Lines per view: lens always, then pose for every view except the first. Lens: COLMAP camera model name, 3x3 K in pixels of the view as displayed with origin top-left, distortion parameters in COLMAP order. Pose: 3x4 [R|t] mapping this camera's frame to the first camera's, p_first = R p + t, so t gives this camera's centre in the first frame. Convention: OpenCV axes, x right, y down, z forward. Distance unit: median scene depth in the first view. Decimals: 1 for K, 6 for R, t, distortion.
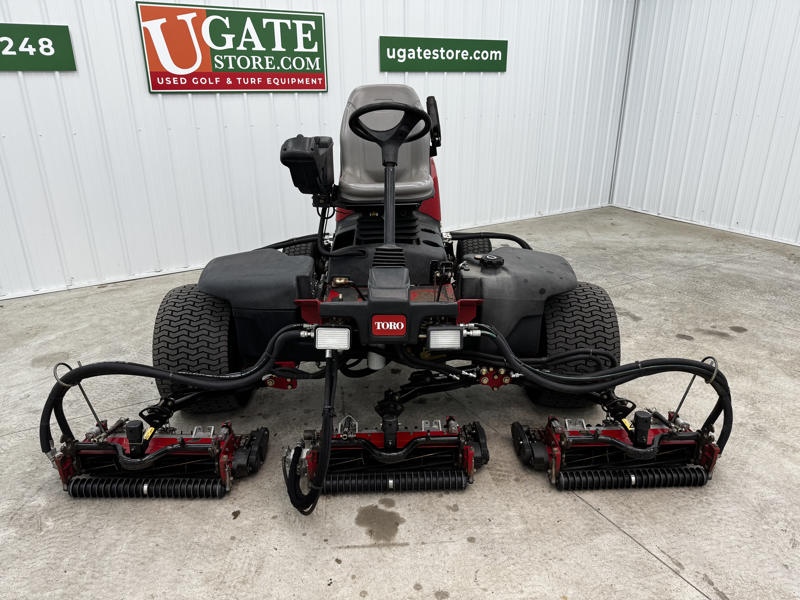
lens RADIAL K [[566.6, 0, 399.5], [0, 566.6, 301.7], [0, 0, 1]] dist [0.002561, -0.005423]
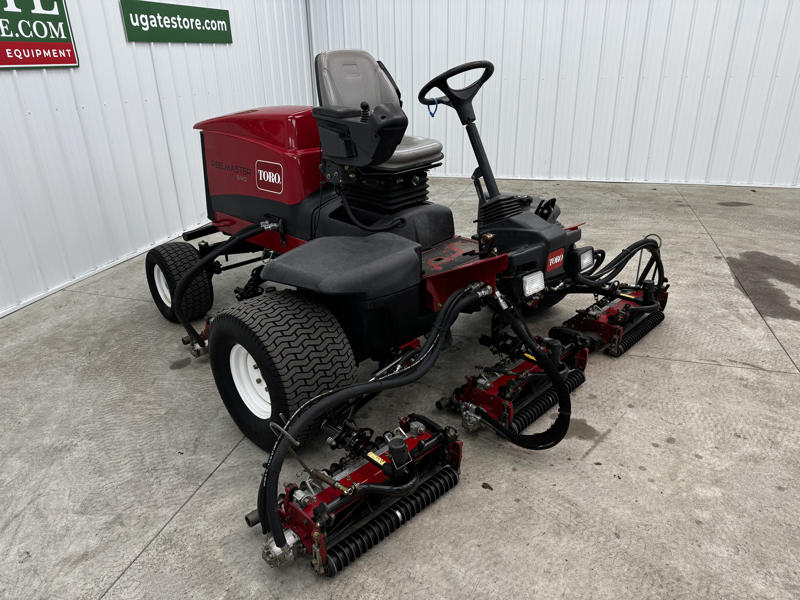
lens RADIAL K [[569.4, 0, 400.0], [0, 569.4, 298.0], [0, 0, 1]] dist [0.007410, -0.005947]
pose [[0.719903, -0.280634, 0.634810, -0.454777], [0.264627, 0.956507, 0.122750, -0.048884], [-0.641648, 0.079620, 0.762855, 0.153803]]
